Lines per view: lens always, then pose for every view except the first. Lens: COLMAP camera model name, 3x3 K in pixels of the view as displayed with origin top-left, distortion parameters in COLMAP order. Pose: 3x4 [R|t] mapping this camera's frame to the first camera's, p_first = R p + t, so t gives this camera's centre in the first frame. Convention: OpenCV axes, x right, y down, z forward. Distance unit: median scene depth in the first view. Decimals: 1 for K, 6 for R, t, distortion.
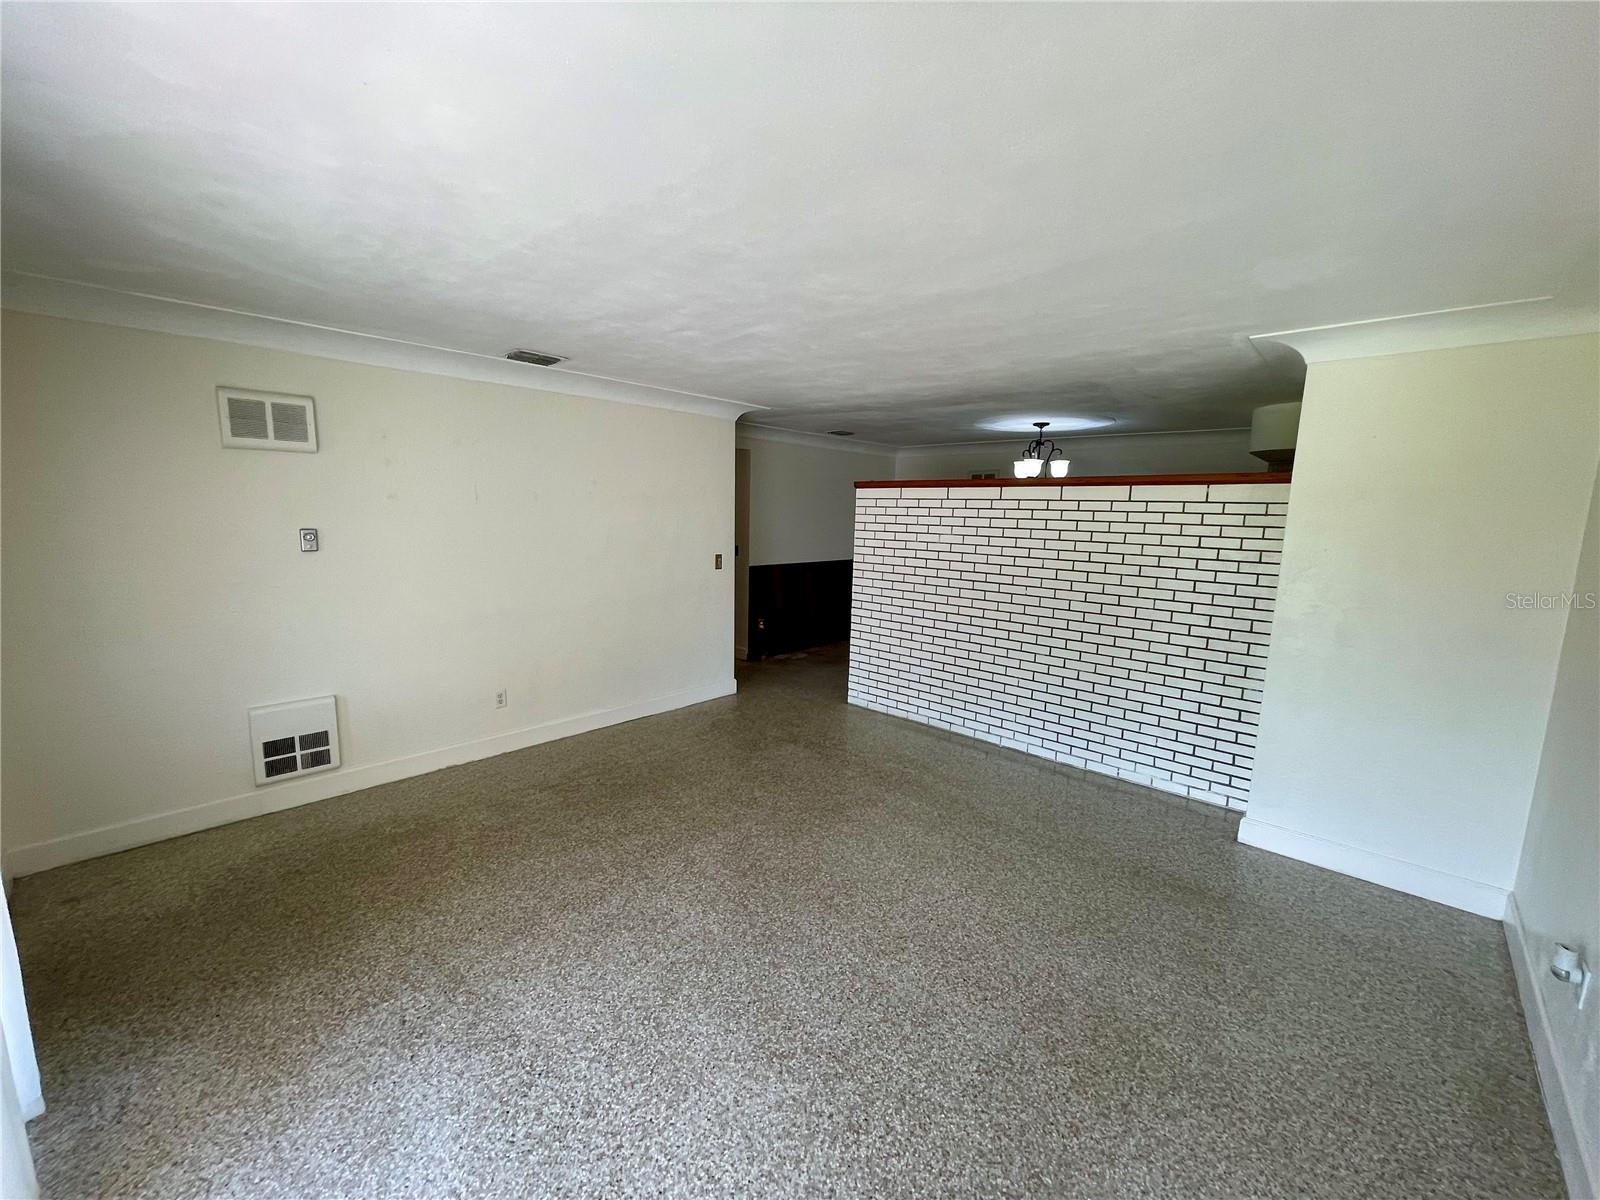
lens RADIAL K [[645.8, 0, 790.1], [0, 645.8, 604.6], [0, 0, 1]] dist [-0.004689, 0.000346]
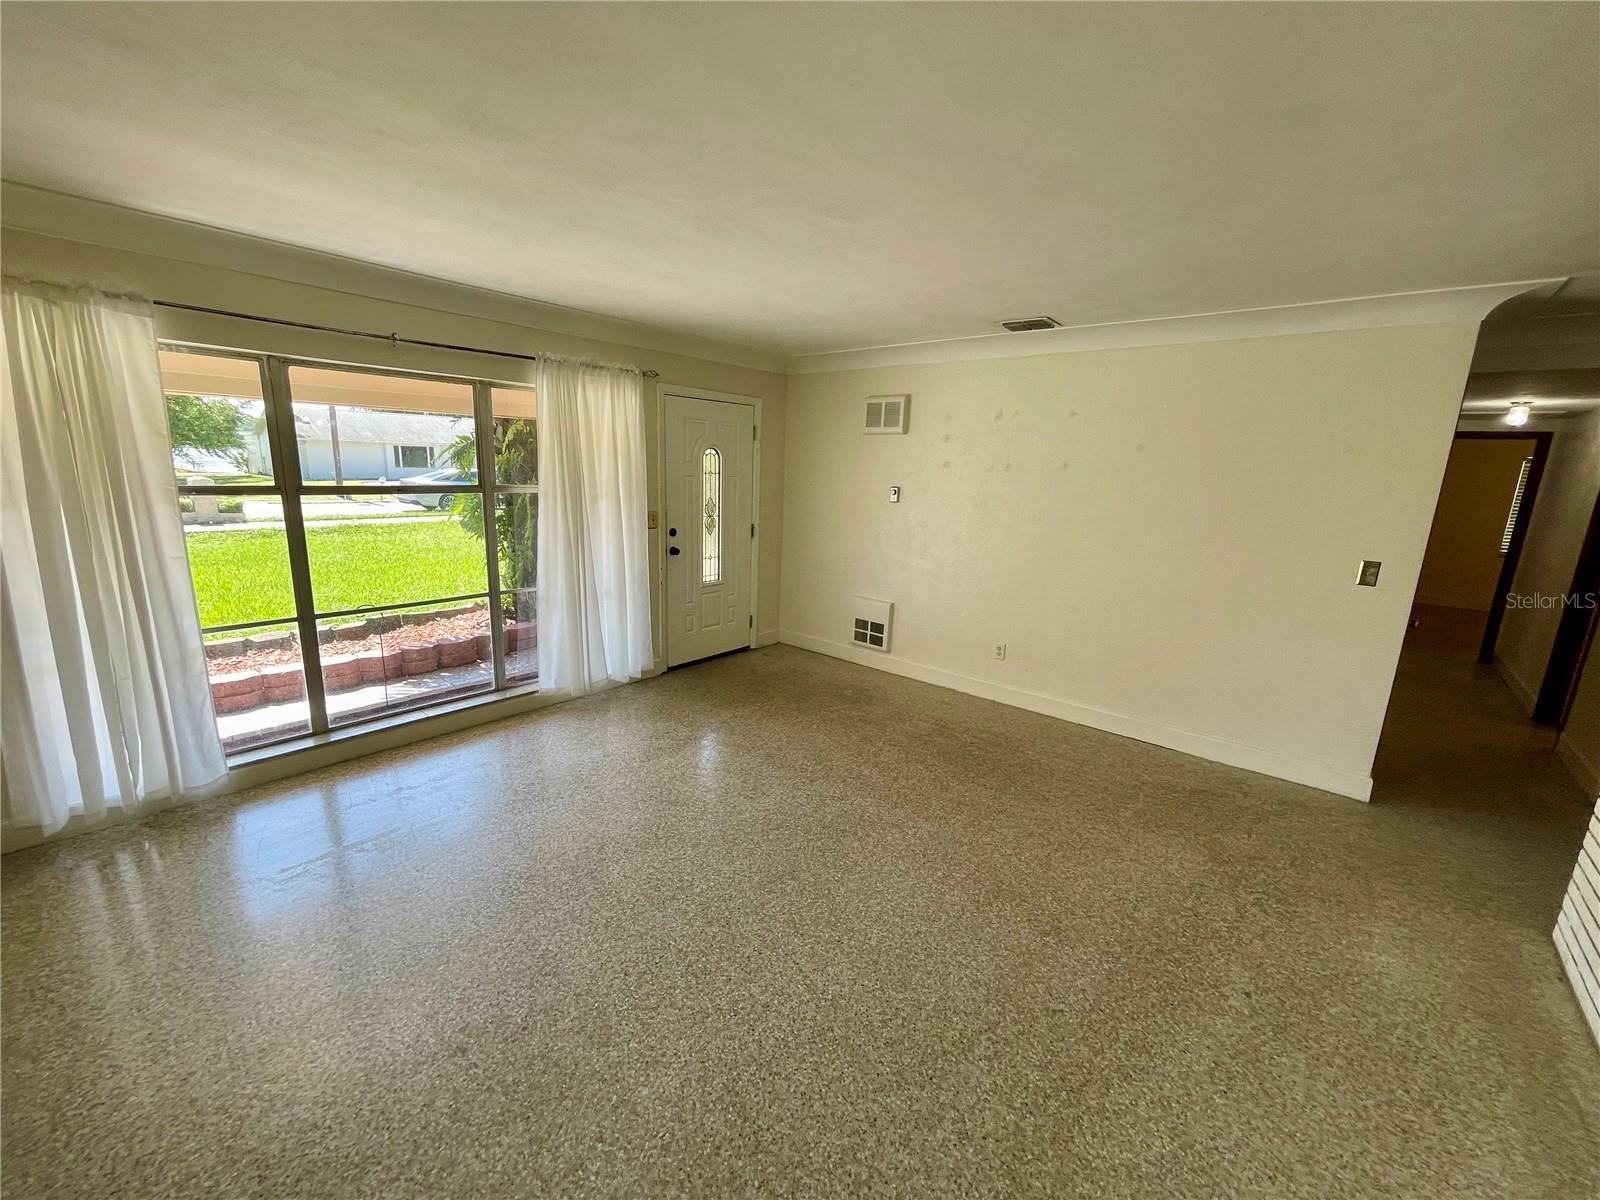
lens RADIAL K [[645.8, 0, 790.1], [0, 645.8, 604.6], [0, 0, 1]] dist [-0.004689, 0.000346]
pose [[0.036145, 0.191717, -0.980784, 0.747236], [-0.179138, 0.966772, 0.182376, -0.082907], [0.983160, 0.169103, 0.069288, 0.710802]]
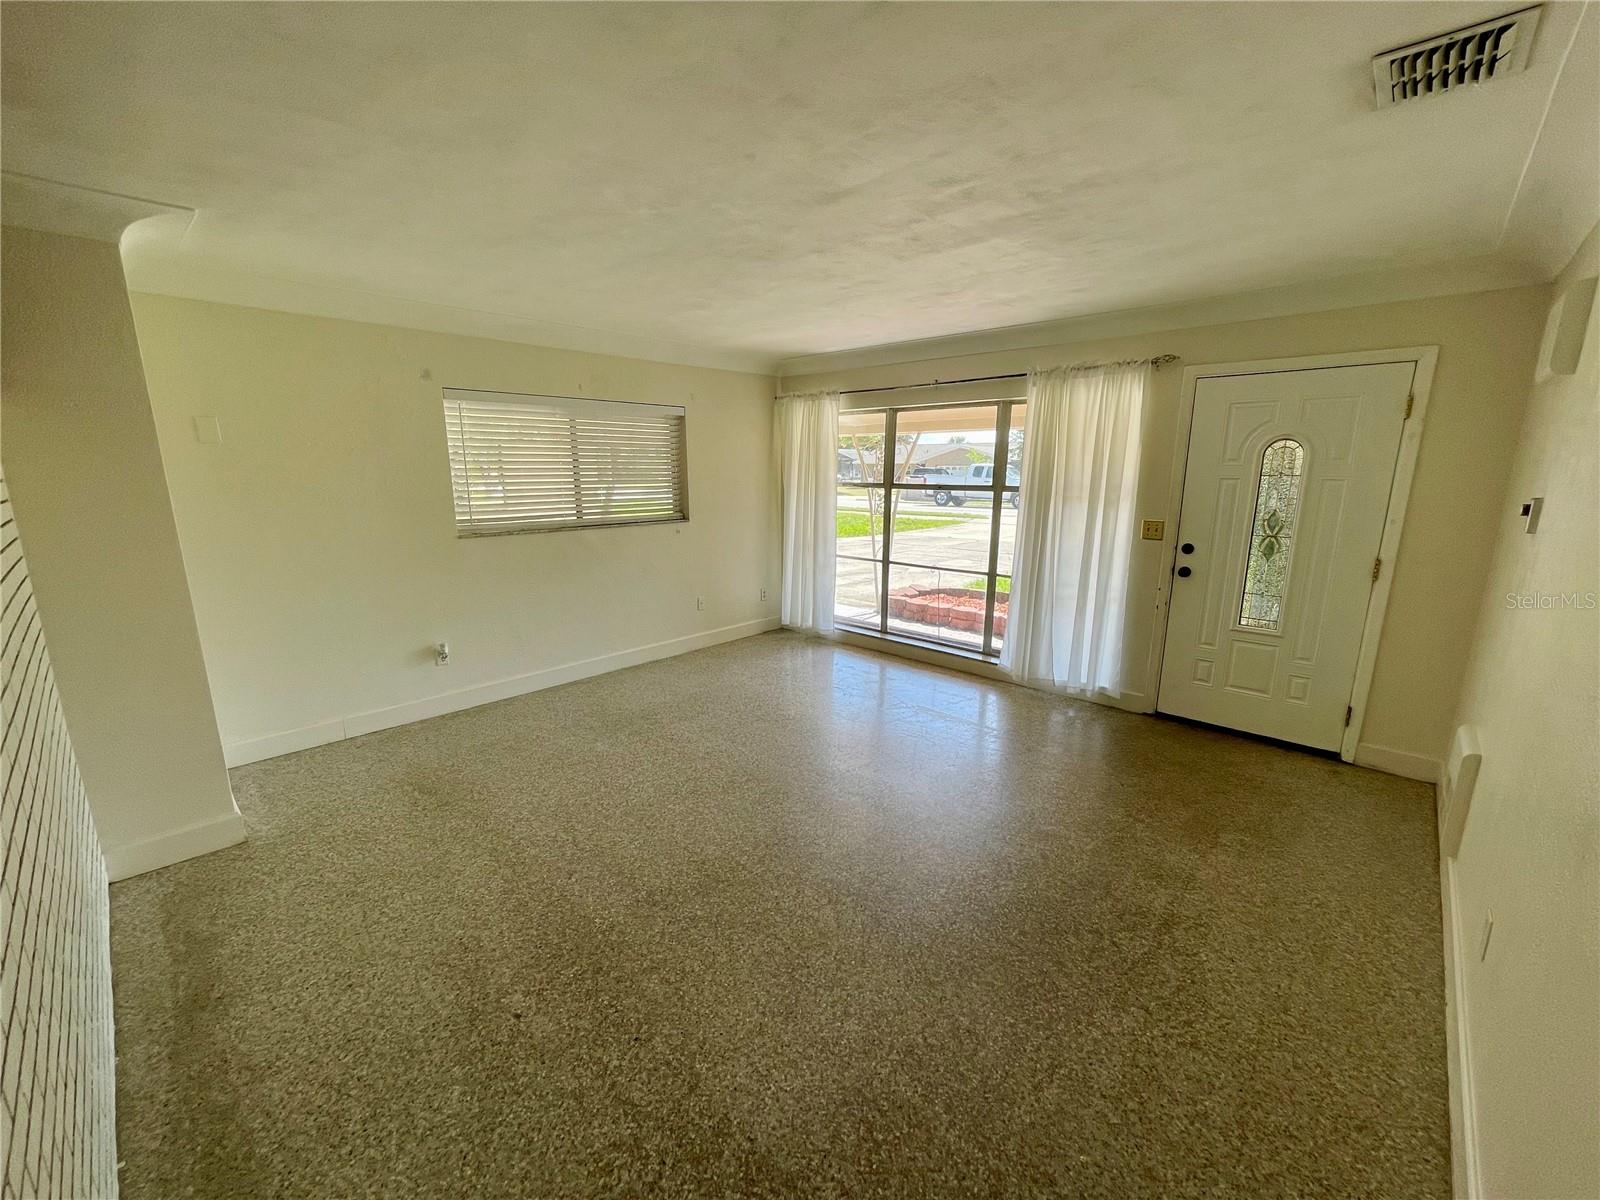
lens RADIAL K [[645.8, 0, 790.1], [0, 645.8, 604.6], [0, 0, 1]] dist [-0.004689, 0.000346]
pose [[-0.999656, -0.024926, 0.008134, -0.013146], [-0.020424, 0.934803, 0.354578, -0.231627], [-0.016442, 0.354290, -0.934991, 1.655448]]
